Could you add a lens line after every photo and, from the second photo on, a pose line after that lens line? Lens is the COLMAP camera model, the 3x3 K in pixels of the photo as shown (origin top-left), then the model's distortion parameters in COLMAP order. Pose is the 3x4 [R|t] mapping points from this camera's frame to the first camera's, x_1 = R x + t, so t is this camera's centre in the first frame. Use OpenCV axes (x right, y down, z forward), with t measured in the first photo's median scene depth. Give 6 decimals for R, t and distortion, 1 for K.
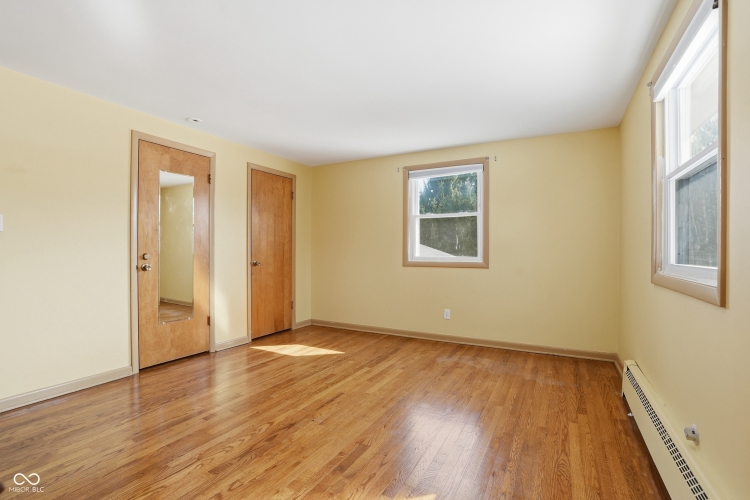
lens RADIAL K [[349.0, 0, 378.8], [0, 349.0, 251.0], [0, 0, 1]] dist [-0.053931, 0.012127]
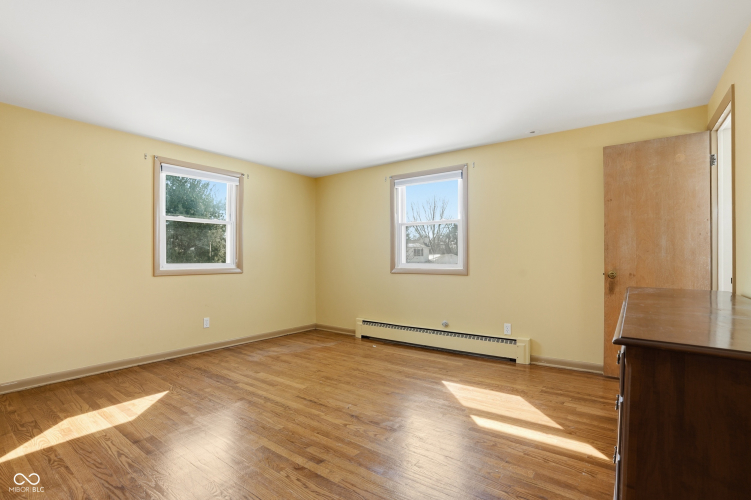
lens RADIAL K [[349.4, 0, 370.2], [0, 349.4, 255.1], [0, 0, 1]] dist [-0.053931, 0.012127]
pose [[0.163646, 0.008233, 0.986485, -0.906089], [-0.000201, 0.999965, -0.008312, 0.000419], [-0.986519, 0.001162, 0.163642, 0.516038]]
